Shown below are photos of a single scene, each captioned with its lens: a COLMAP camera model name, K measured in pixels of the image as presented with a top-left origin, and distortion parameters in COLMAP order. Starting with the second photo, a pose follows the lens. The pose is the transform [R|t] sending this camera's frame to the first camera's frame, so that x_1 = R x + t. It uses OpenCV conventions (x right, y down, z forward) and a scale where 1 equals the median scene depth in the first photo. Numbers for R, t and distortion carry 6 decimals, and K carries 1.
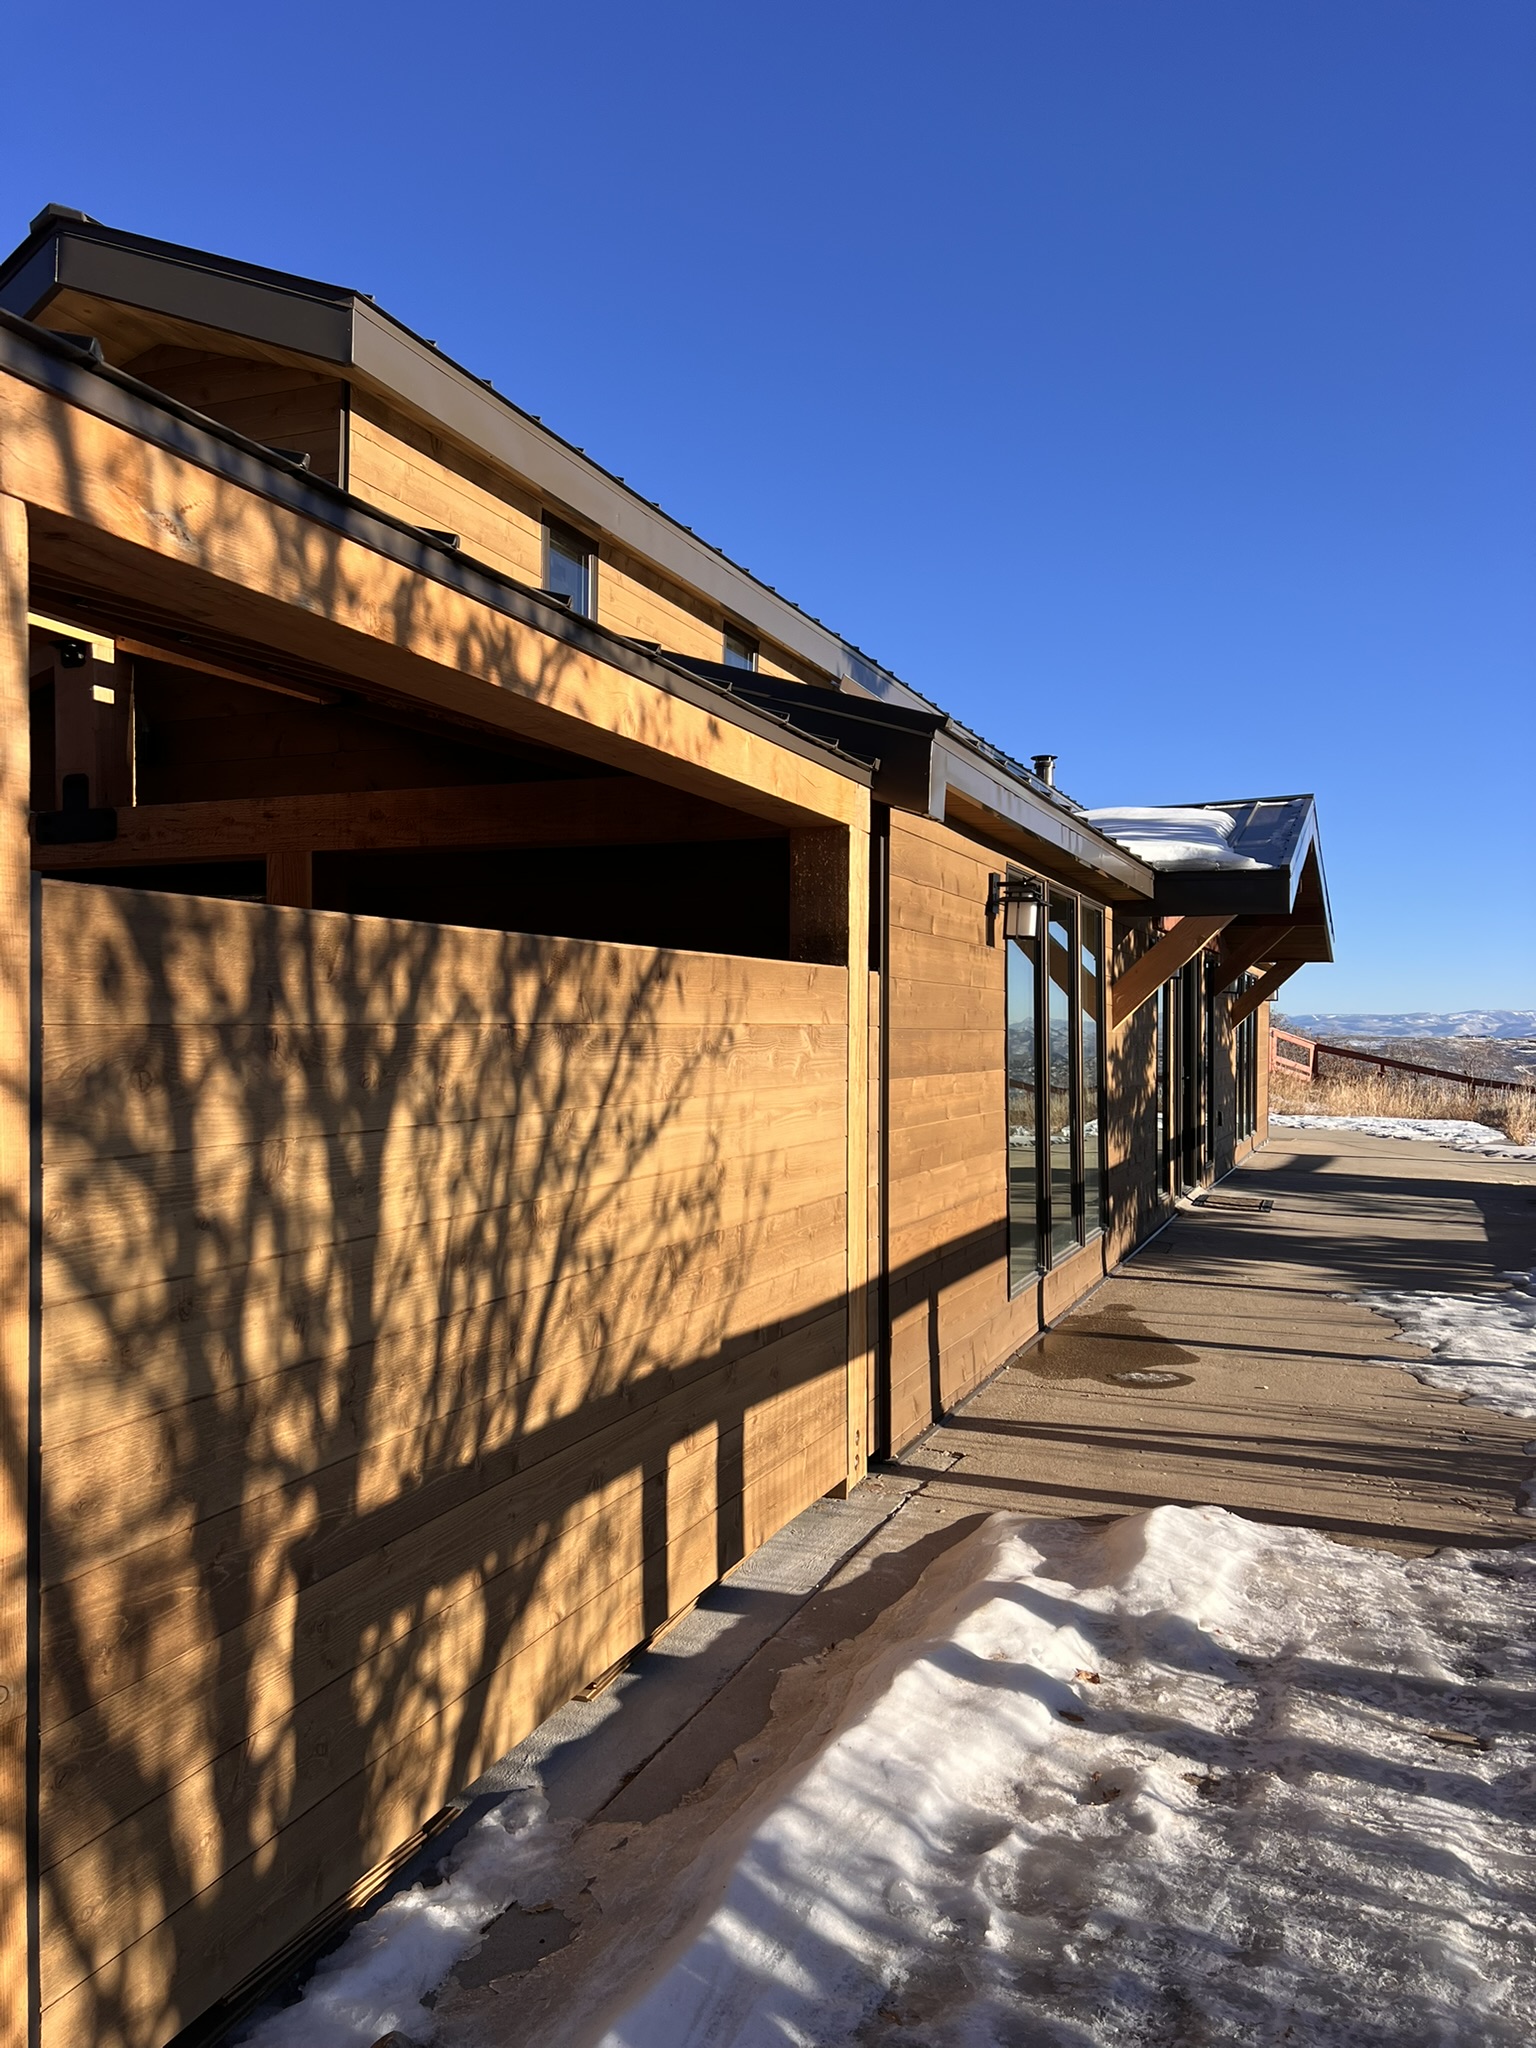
lens RADIAL K [[1535.8, 0, 770.2], [0, 1535.8, 1031.4], [0, 0, 1]] dist [0.058919, -0.059840]
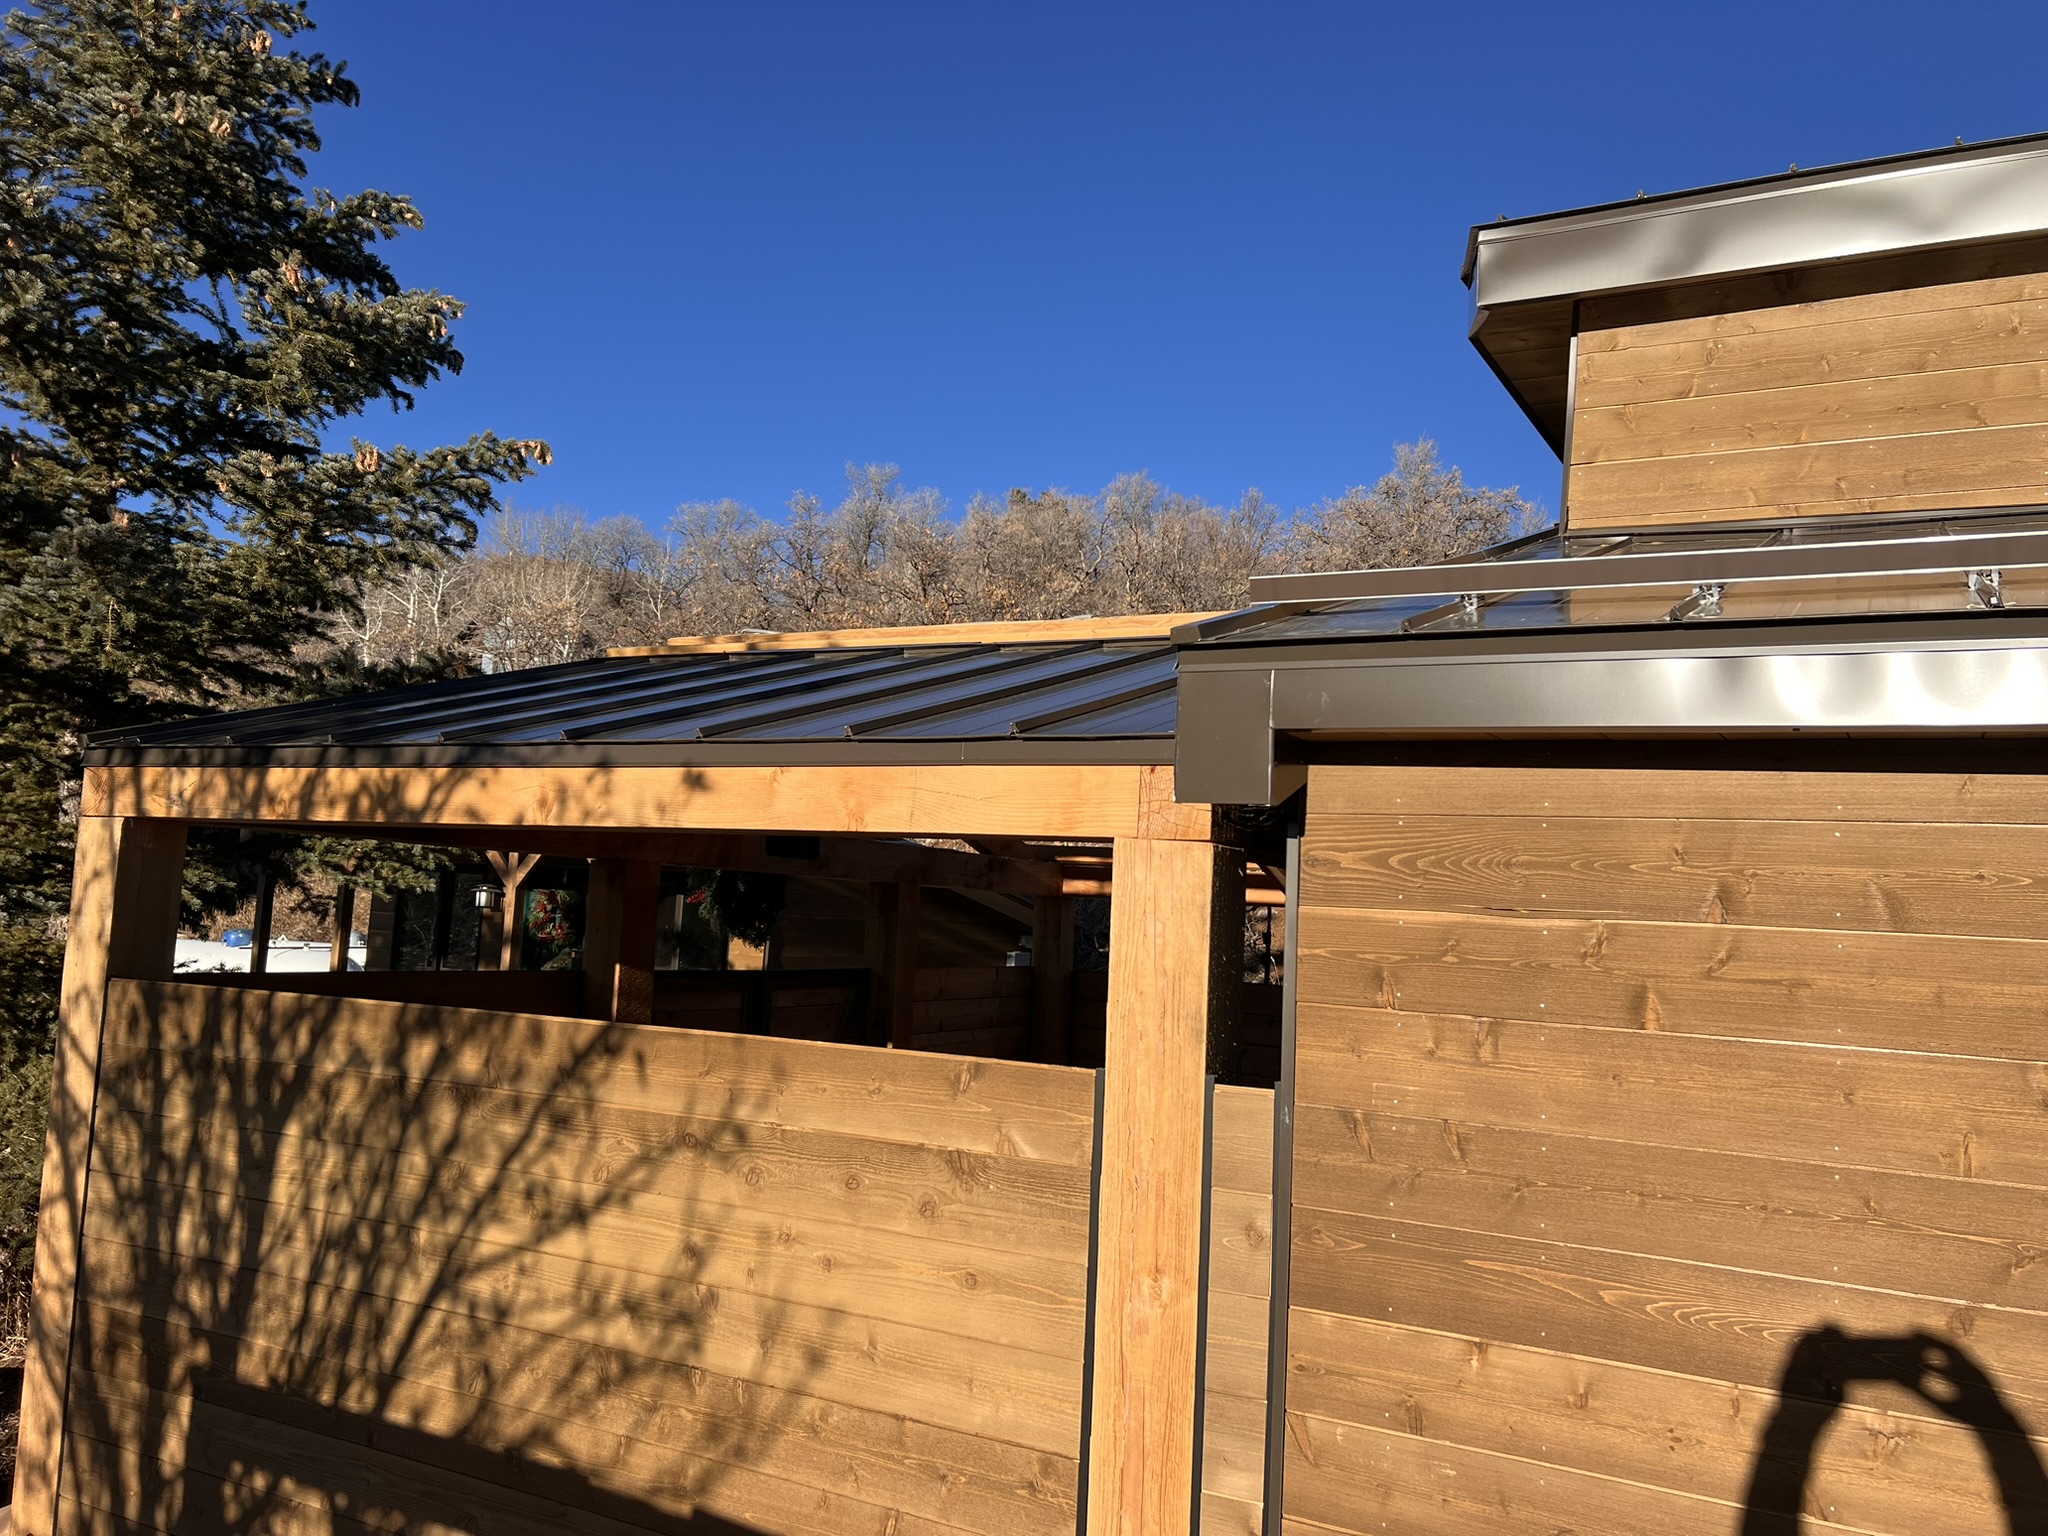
lens RADIAL K [[1535.8, 0, 1011.7], [0, 1535.8, 753.6], [0, 0, 1]] dist [0.058919, -0.059840]
pose [[-0.113953, -0.104933, -0.987929, 1.322118], [-0.048202, 0.993819, -0.099999, -0.205533], [0.992316, 0.036225, -0.118307, 2.026604]]
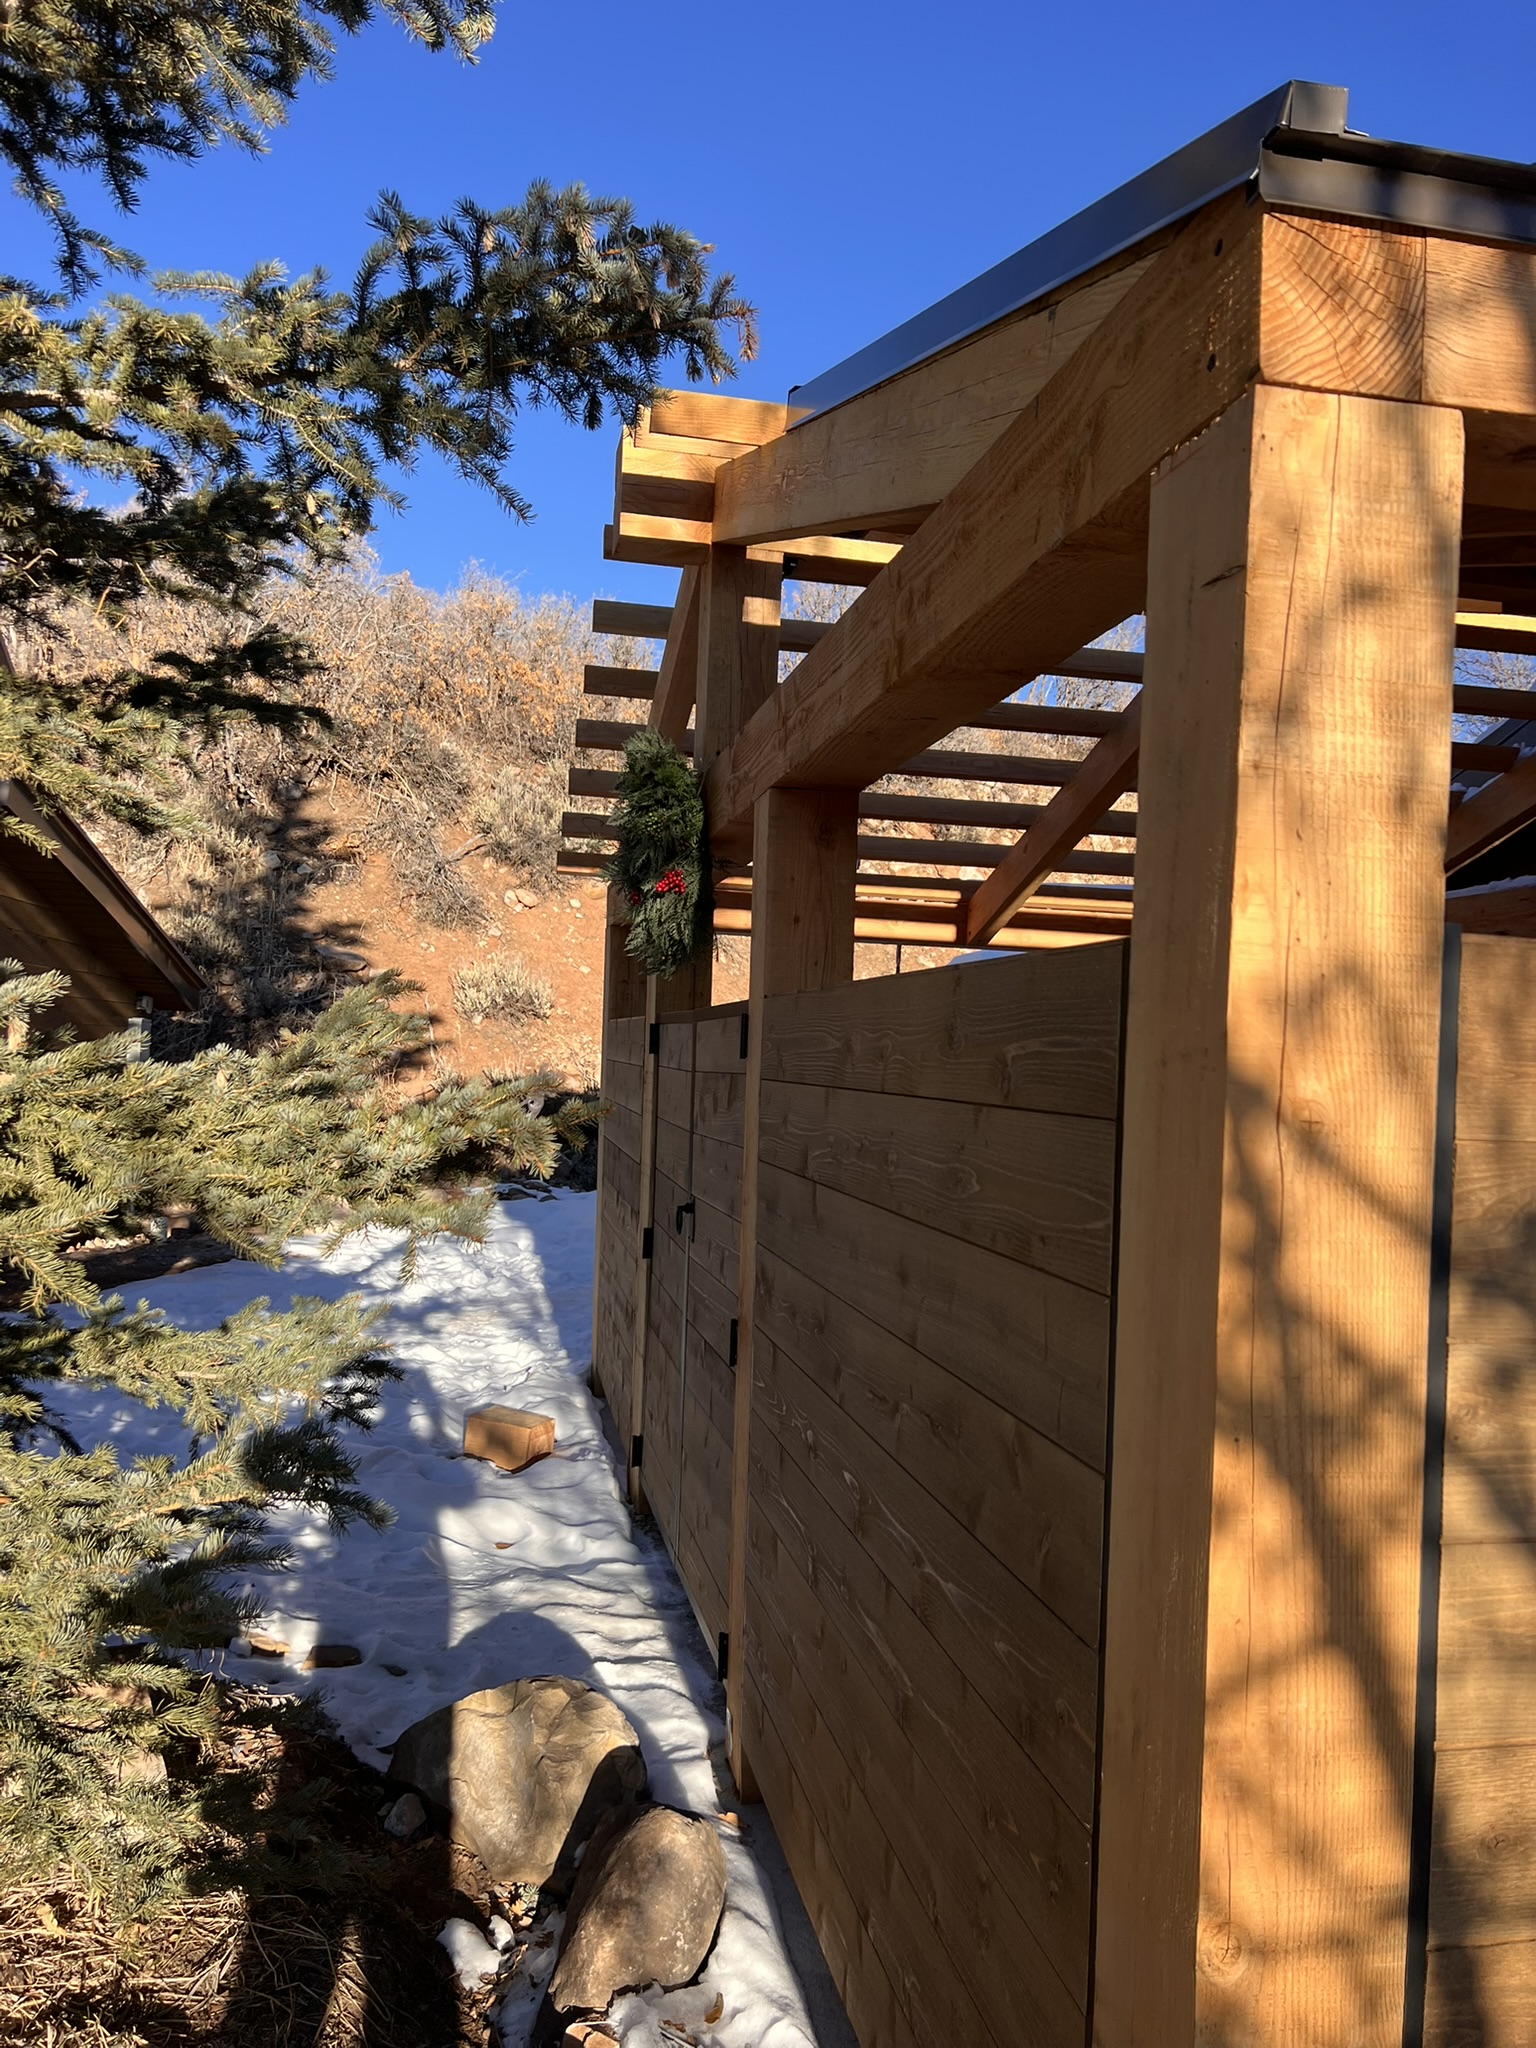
lens RADIAL K [[1535.8, 0, 755.2], [0, 1535.8, 1016.0], [0, 0, 1]] dist [0.058919, -0.059840]
pose [[0.529839, 0.013291, -0.847994, -0.031322], [-0.044849, 0.998917, -0.012366, -0.029592], [0.846911, 0.044584, 0.529862, 0.277268]]
